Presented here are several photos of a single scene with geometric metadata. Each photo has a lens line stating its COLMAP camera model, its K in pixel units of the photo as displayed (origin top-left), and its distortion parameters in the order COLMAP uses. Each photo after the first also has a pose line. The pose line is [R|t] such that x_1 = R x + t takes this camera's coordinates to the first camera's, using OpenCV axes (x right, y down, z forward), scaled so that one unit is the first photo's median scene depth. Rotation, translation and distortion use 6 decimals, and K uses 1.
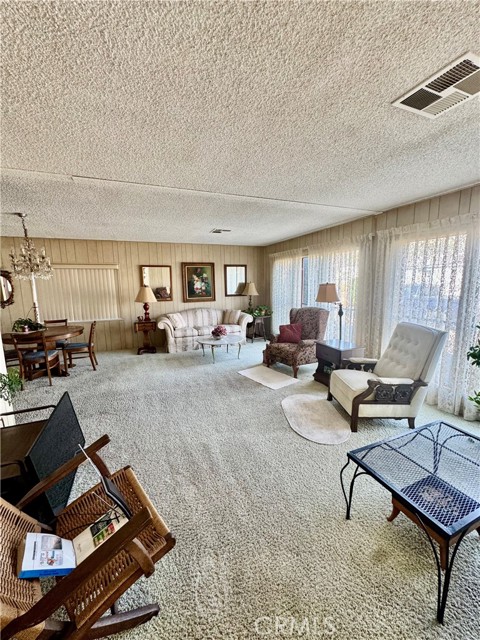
lens RADIAL K [[257.1, 0, 240.7], [0, 257.1, 319.0], [0, 0, 1]] dist [0.000283, 0.000016]
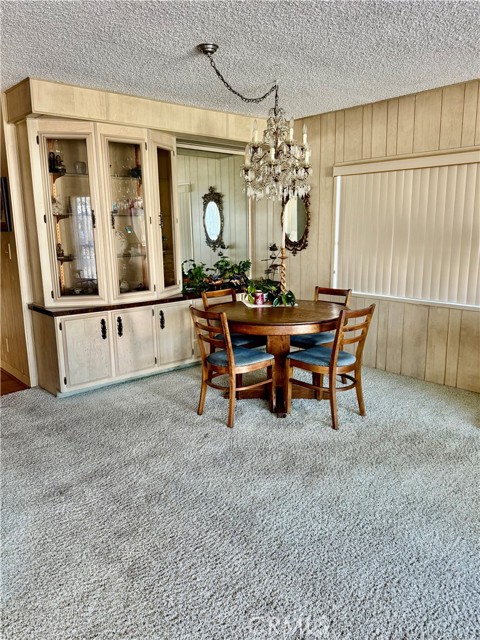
lens RADIAL K [[480.1, 0, 239.6], [0, 480.1, 320.8], [0, 0, 1]] dist [0.002845, 0.000028]
pose [[0.328704, 0.181389, -0.926851, 0.017357], [-0.132699, 0.980518, 0.144831, -0.045114], [0.935064, 0.075385, 0.346370, 0.678333]]
